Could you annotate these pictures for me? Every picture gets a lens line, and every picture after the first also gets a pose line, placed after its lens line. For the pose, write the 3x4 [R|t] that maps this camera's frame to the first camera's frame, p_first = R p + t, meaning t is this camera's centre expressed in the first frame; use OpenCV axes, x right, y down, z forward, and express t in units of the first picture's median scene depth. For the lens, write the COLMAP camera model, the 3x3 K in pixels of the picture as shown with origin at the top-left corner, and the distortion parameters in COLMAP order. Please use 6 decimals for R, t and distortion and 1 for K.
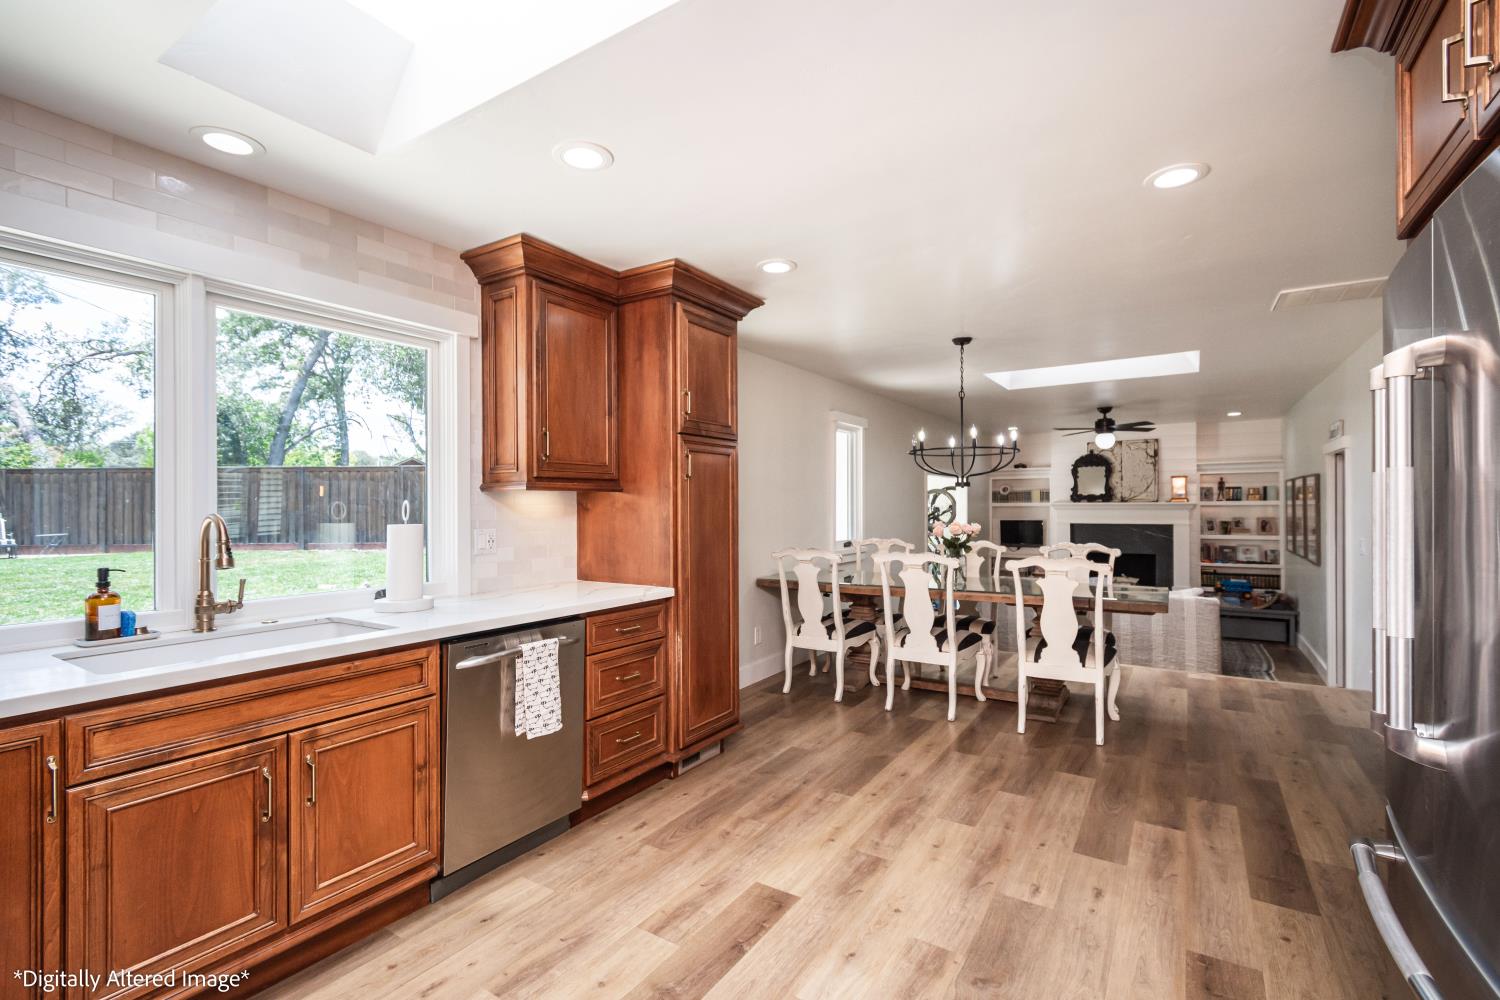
lens RADIAL K [[671.3, 0, 757.2], [0, 671.3, 501.8], [0, 0, 1]] dist [0.005156, -0.001956]
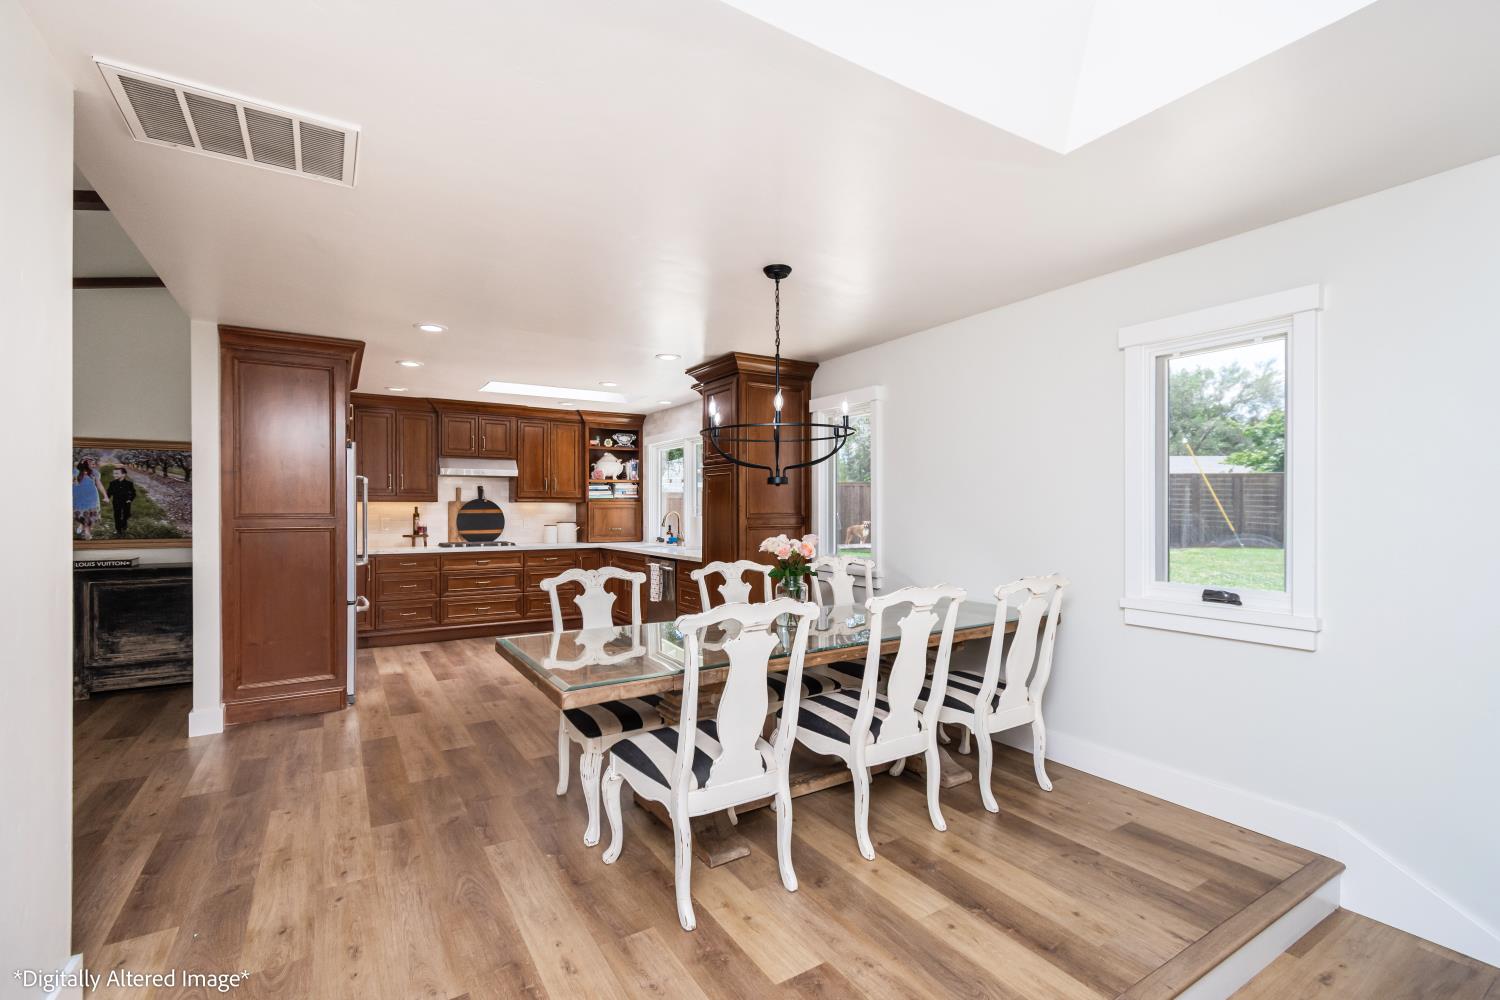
lens RADIAL K [[671.3, 0, 753.0], [0, 671.3, 515.0], [0, 0, 1]] dist [0.005156, -0.001956]
pose [[-0.425488, 0.014218, -0.904852, 0.648563], [0.008433, 0.999895, 0.011746, 0.000529], [0.904925, -0.002633, -0.425564, 0.876575]]
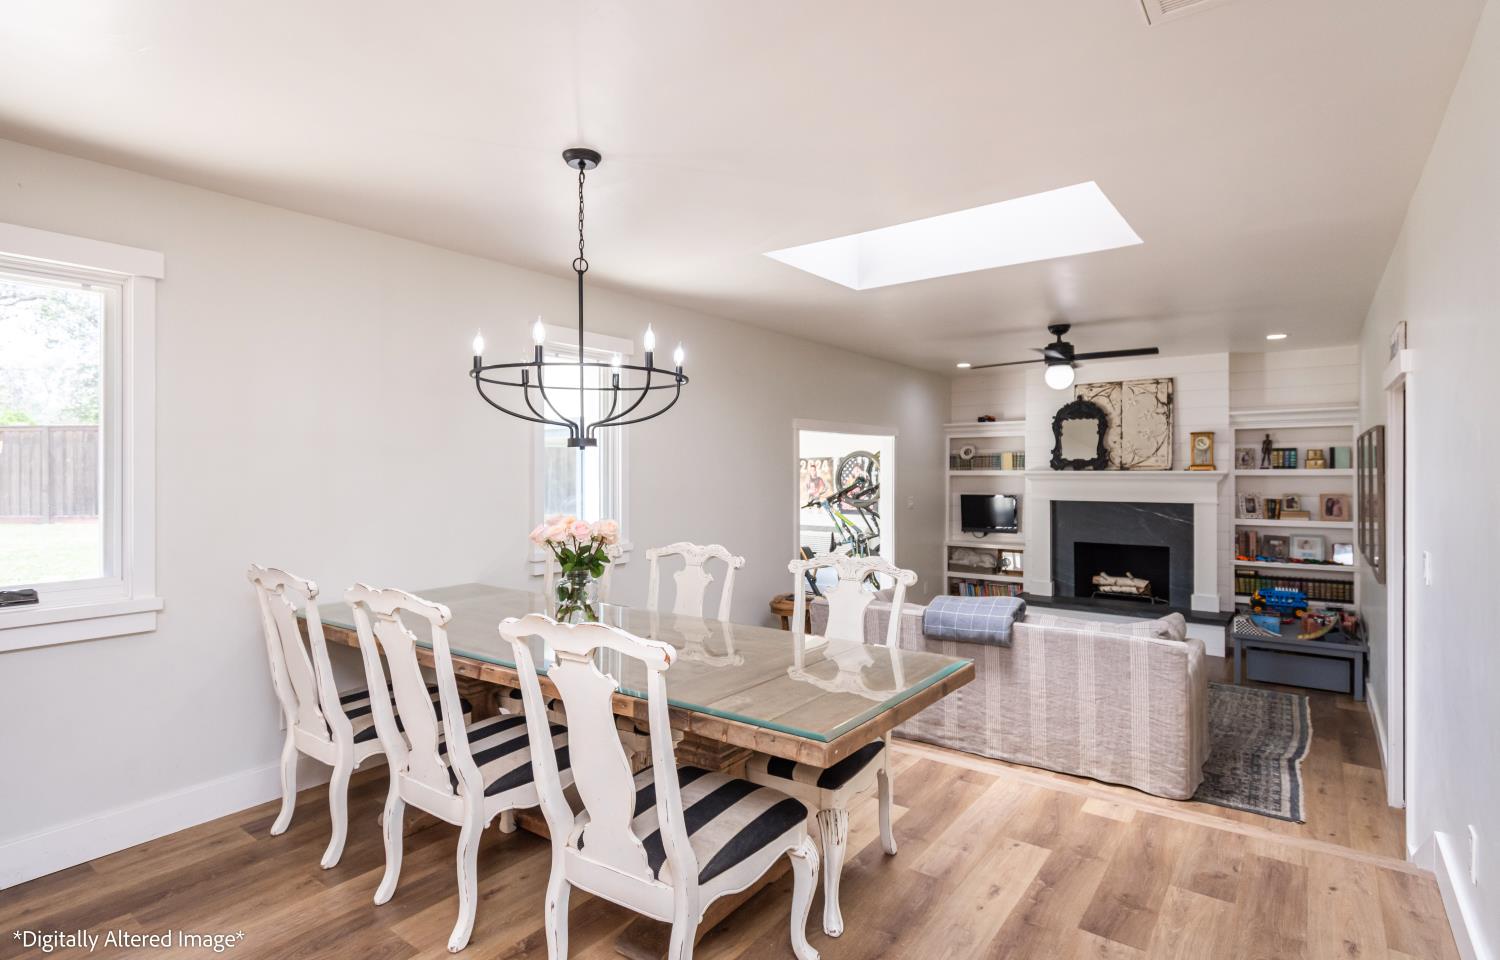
lens RADIAL K [[749.3, 0, 749.3], [0, 749.3, 470.2], [0, 0, 1]] dist [-0.000856, 0.000942]
pose [[0.997390, 0.001598, -0.072182, 0.327176], [-0.001095, 0.999975, 0.007001, -0.006680], [0.072192, -0.006904, 0.997367, 0.308152]]
